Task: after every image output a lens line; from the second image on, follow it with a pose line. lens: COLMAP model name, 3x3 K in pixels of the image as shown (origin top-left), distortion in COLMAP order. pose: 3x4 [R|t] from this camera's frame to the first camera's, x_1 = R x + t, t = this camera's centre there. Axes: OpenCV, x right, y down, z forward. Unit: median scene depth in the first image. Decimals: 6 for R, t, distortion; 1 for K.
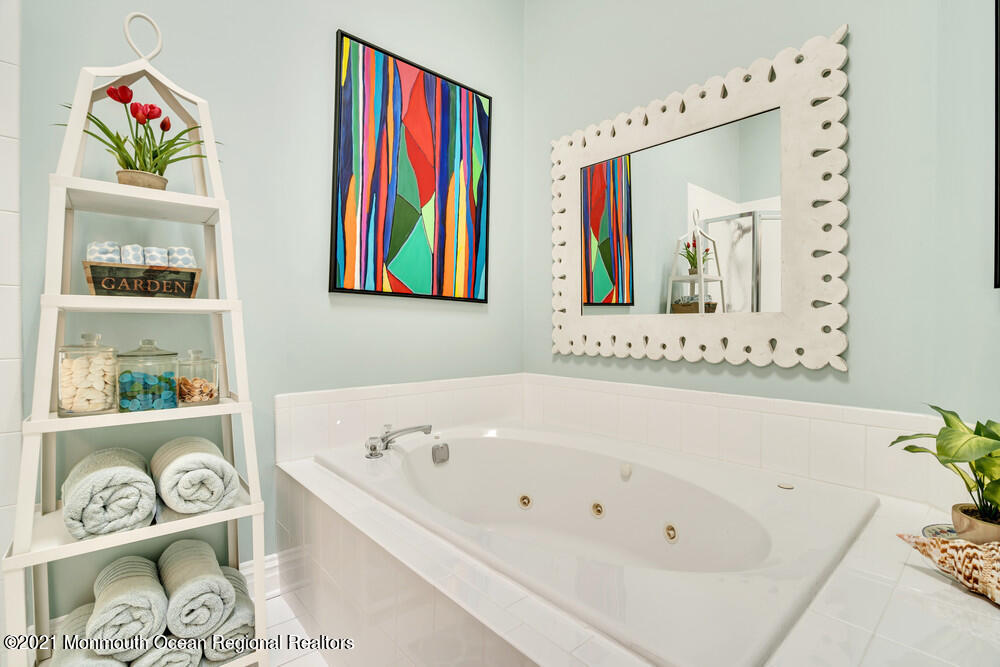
lens RADIAL K [[461.4, 0, 499.1], [0, 461.4, 331.0], [0, 0, 1]] dist [-0.037812, 0.011056]
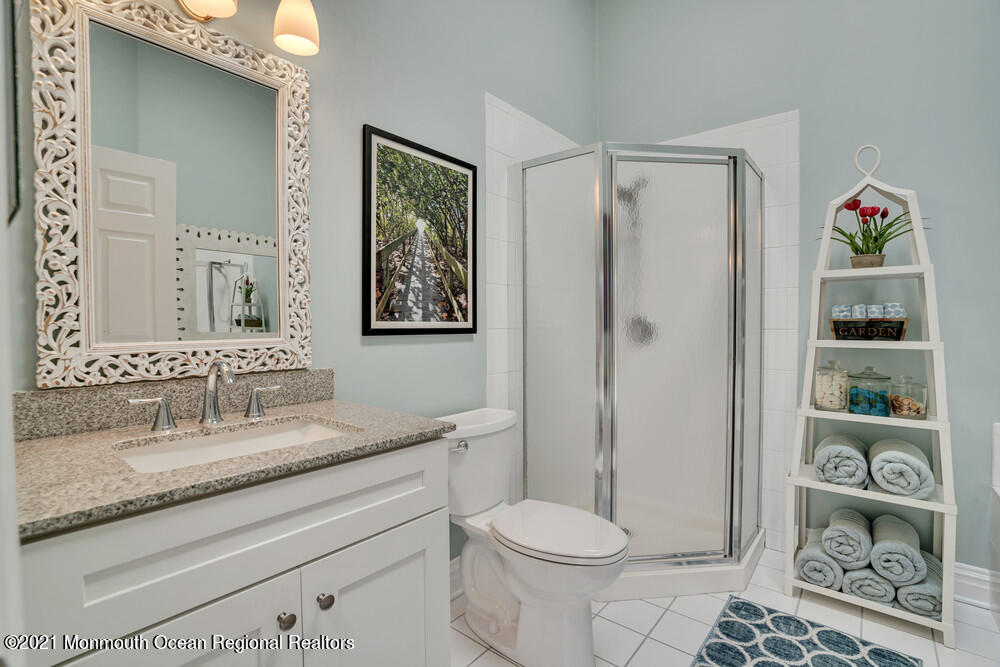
lens RADIAL K [[461.4, 0, 498.1], [0, 461.4, 337.4], [0, 0, 1]] dist [-0.037812, 0.011056]
pose [[0.166596, 0.024888, -0.985711, 0.481368], [-0.007776, 0.999683, 0.023926, -0.105220], [0.985995, 0.003678, 0.166737, -0.445923]]
